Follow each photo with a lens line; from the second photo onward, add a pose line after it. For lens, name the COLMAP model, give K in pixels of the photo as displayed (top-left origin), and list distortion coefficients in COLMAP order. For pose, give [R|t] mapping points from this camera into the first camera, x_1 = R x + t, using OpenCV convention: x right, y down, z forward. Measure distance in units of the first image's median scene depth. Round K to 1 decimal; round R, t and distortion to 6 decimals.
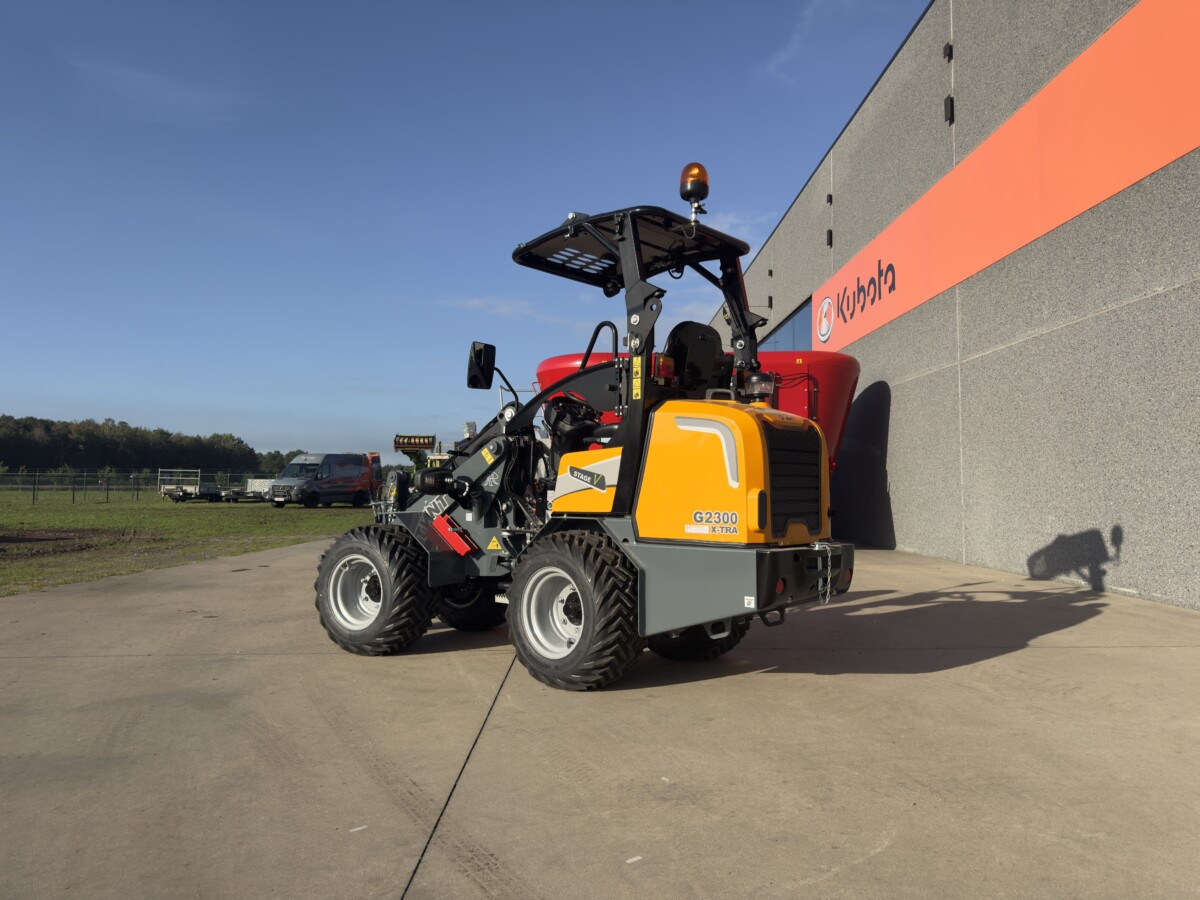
lens RADIAL K [[841.7, 0, 600.0], [0, 841.7, 450.0], [0, 0, 1]] dist [-0.000879, -0.001670]
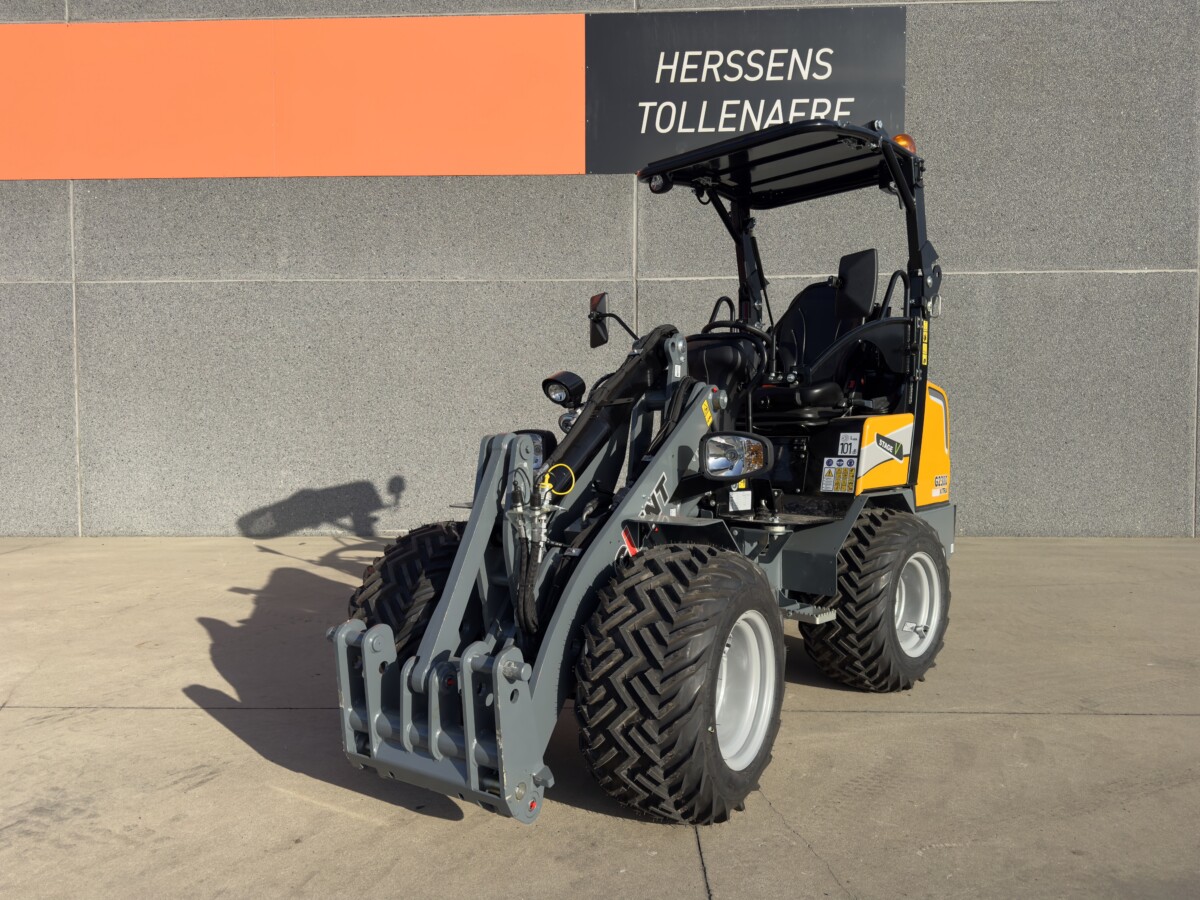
lens RADIAL K [[847.0, 0, 590.6], [0, 847.0, 458.1], [0, 0, 1]] dist [0.002895, 0.000218]
pose [[0.056118, -0.033032, 0.997878, -0.756668], [-0.045153, 0.998346, 0.035587, 0.022660], [-0.997403, -0.047054, 0.054534, 1.049910]]
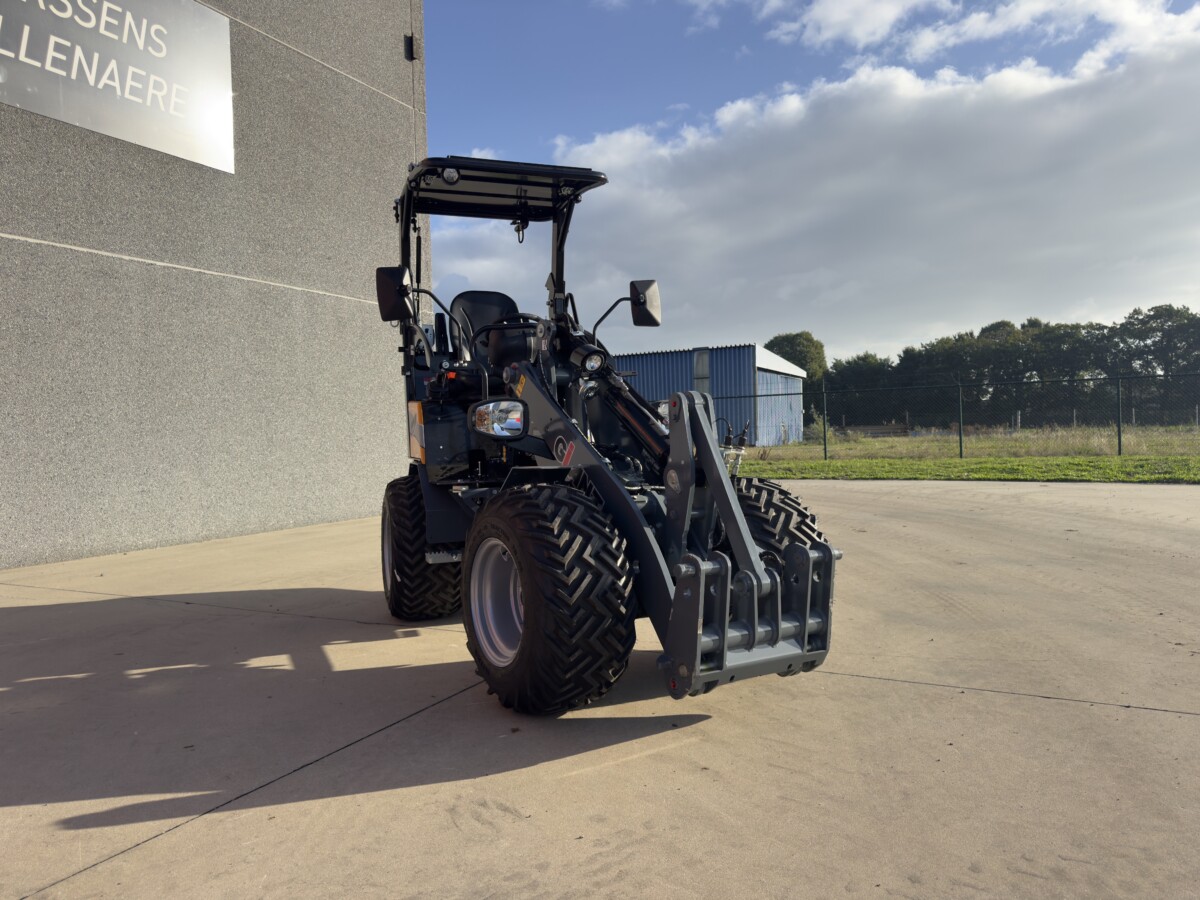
lens RADIAL K [[841.7, 0, 600.0], [0, 841.7, 450.0], [0, 0, 1]] dist [-0.000879, -0.001670]
pose [[-0.878744, 0.013158, 0.477112, -0.488713], [0.000917, 0.999665, -0.025880, 0.085201], [-0.477293, -0.022305, -0.878461, 1.687881]]
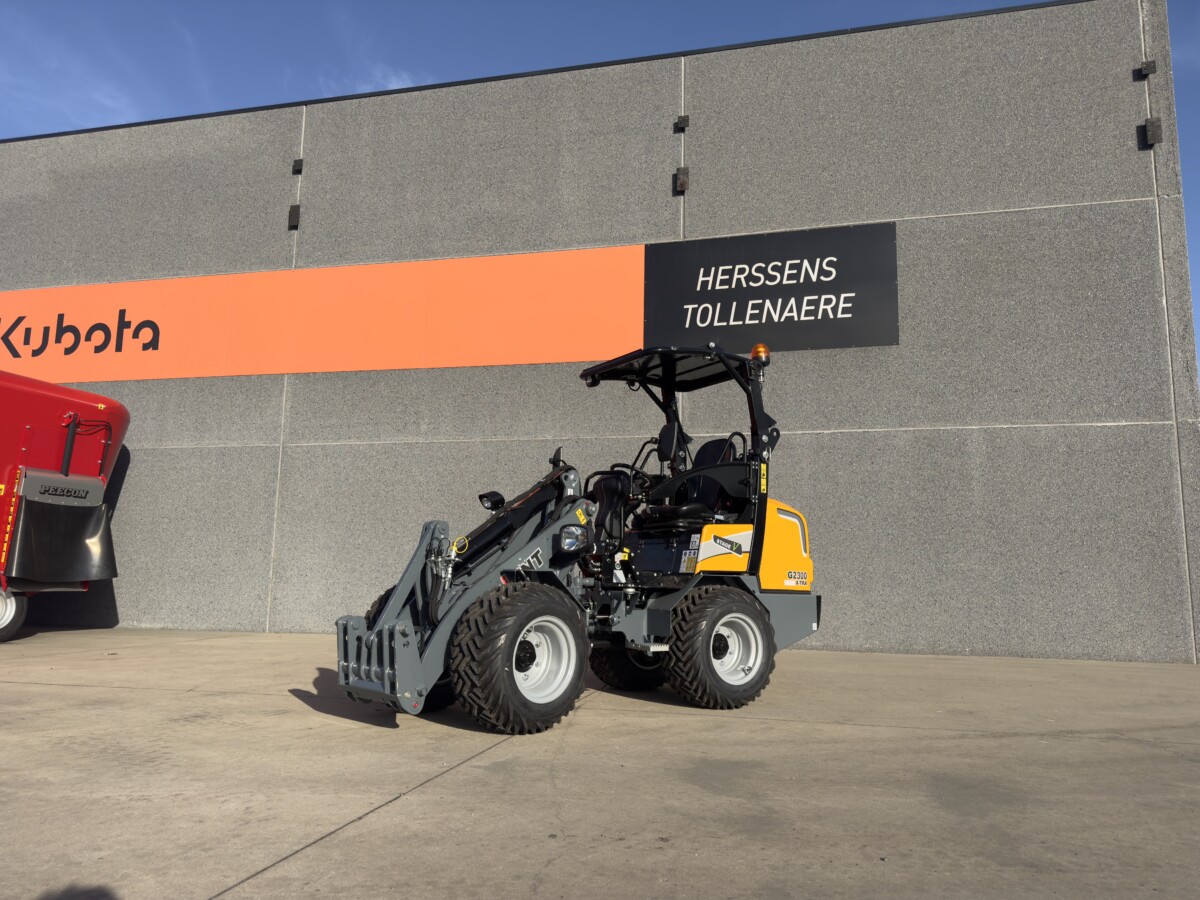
lens RADIAL K [[820.3, 0, 601.0], [0, 820.3, 456.9], [0, 0, 1]] dist [0.099448, -0.141808]
pose [[0.253109, 0.147508, 0.956126, -1.104728], [-0.063669, 0.988705, -0.135679, 0.070471], [-0.965340, -0.026534, 0.259642, 0.715915]]
